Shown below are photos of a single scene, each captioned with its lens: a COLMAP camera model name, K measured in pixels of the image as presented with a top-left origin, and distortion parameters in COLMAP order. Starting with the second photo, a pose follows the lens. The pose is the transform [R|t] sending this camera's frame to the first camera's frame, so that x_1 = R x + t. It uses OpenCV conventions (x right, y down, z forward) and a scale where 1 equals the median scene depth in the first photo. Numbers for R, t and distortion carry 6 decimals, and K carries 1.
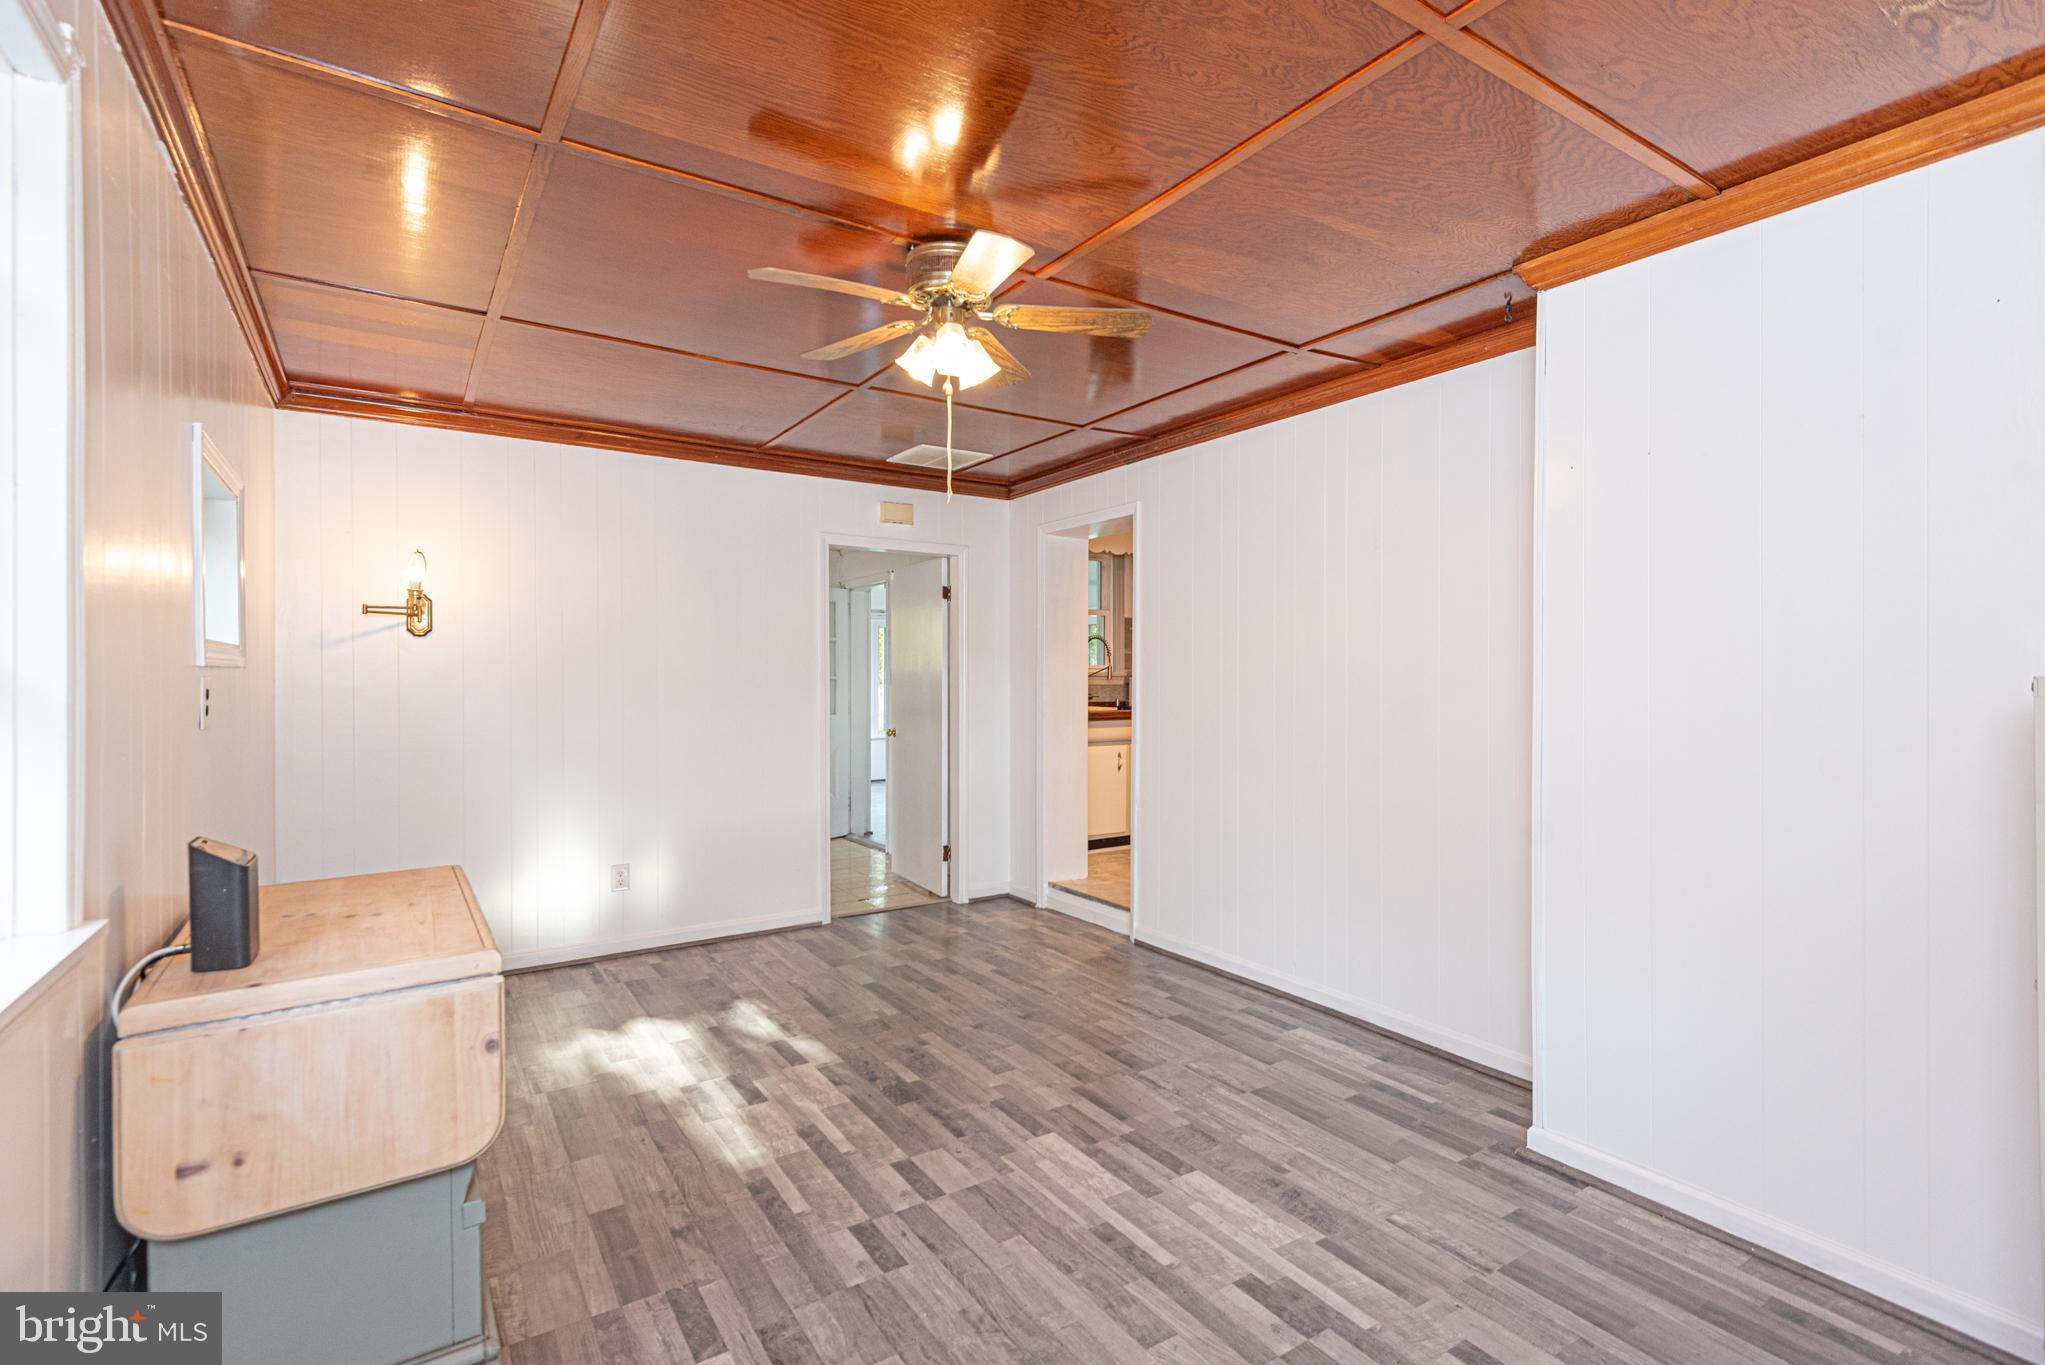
lens RADIAL K [[929.4, 0, 1019.0], [0, 929.4, 677.7], [0, 0, 1]] dist [0.048829, -0.025090]
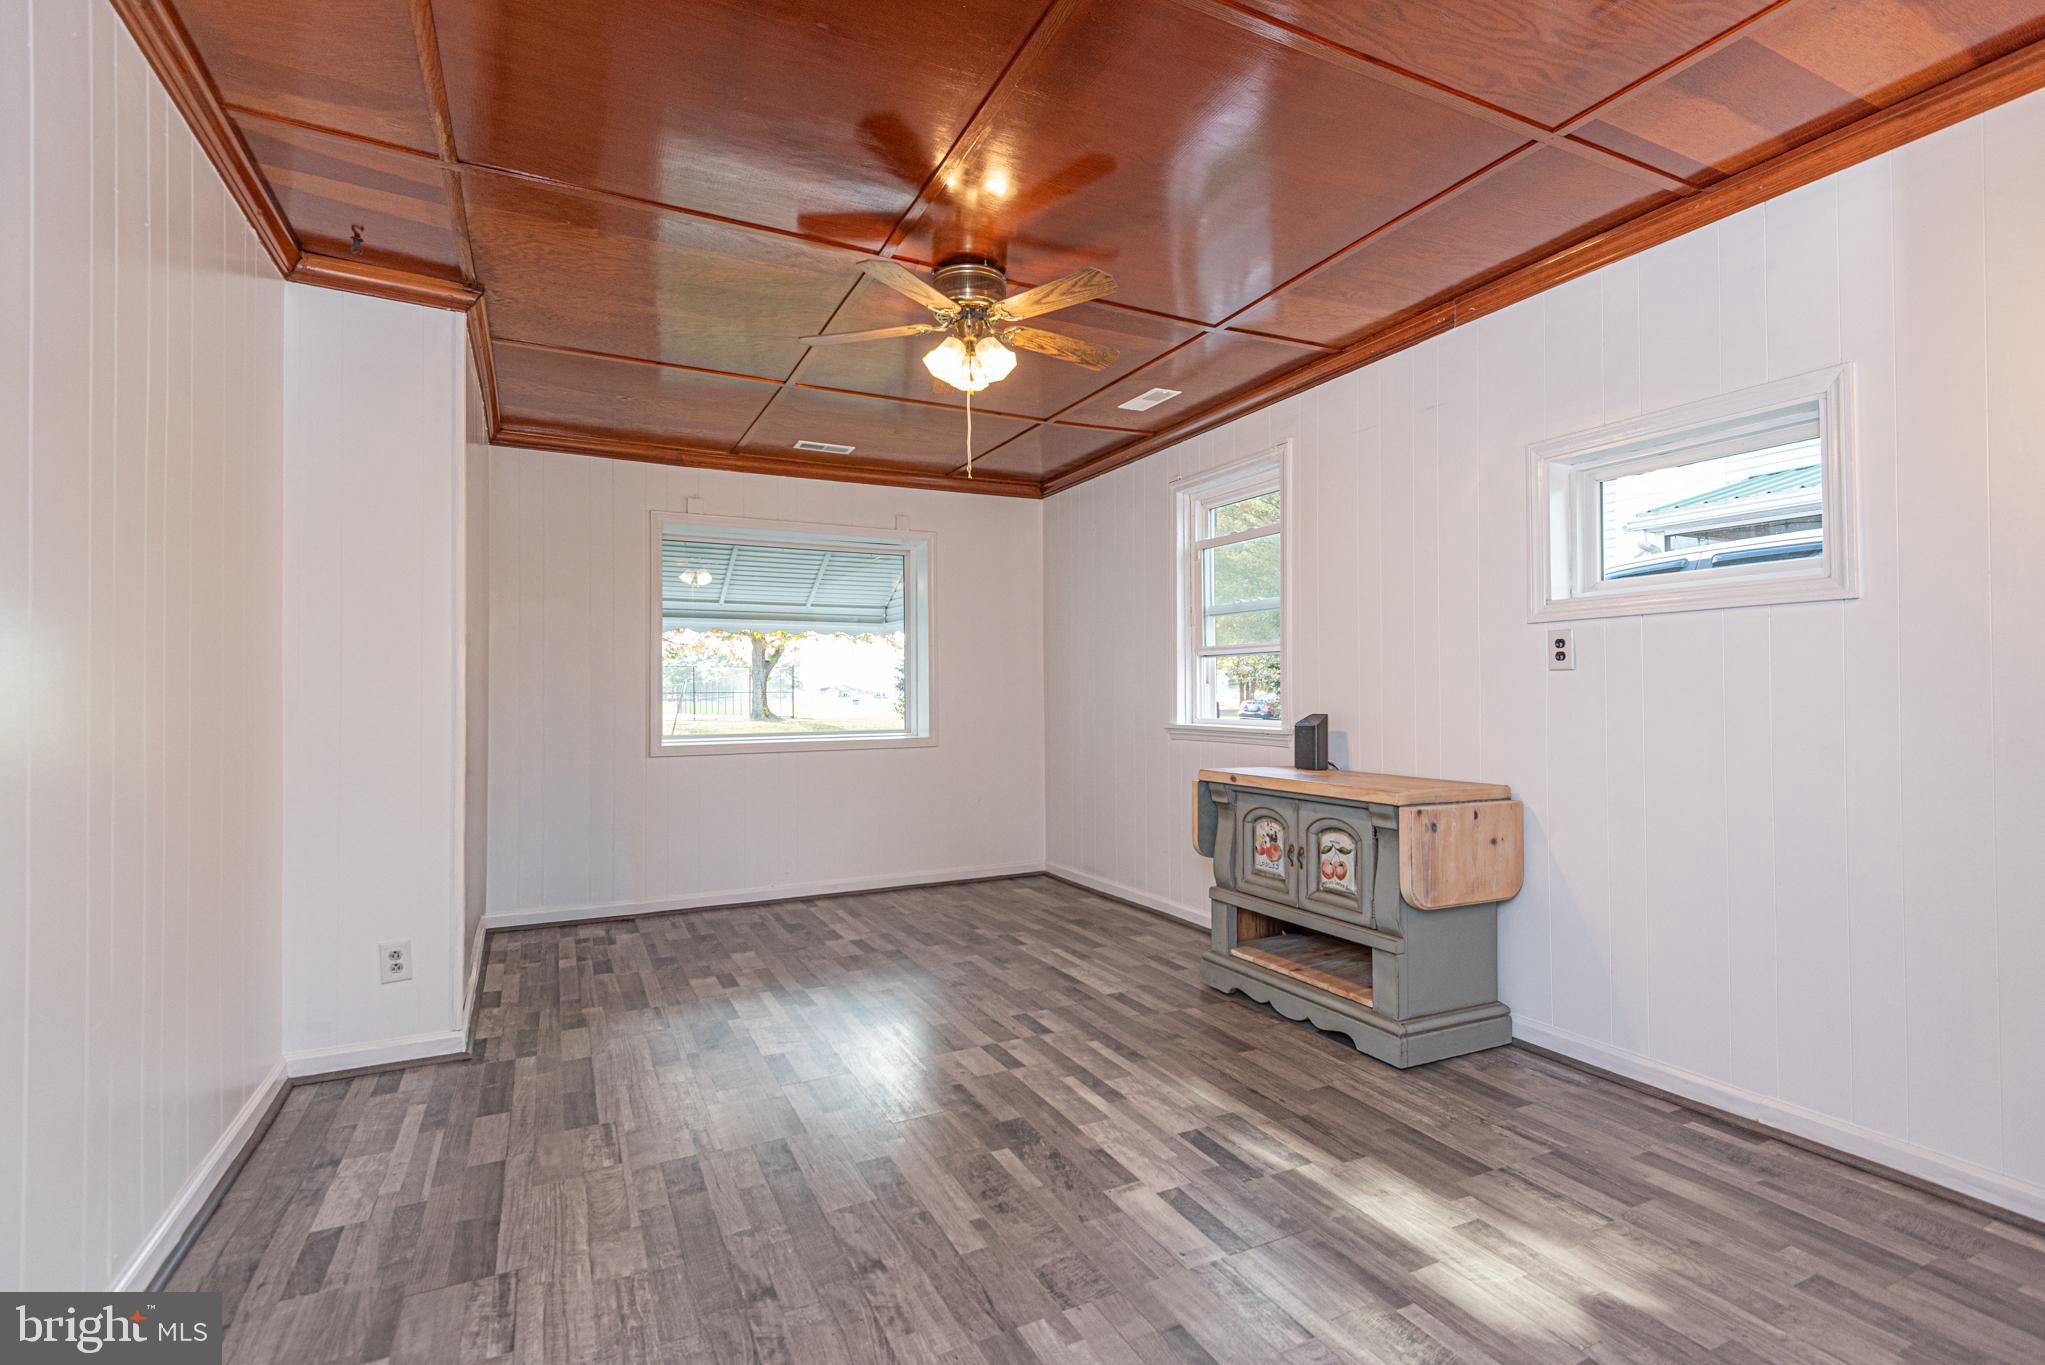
lens RADIAL K [[929.4, 0, 1019.0], [0, 929.4, 677.7], [0, 0, 1]] dist [0.048829, -0.025090]
pose [[-0.992723, 0.010194, 0.119985, -0.237126], [0.008509, 0.999858, -0.014544, 0.066729], [-0.120116, -0.013417, -0.992669, 1.875959]]
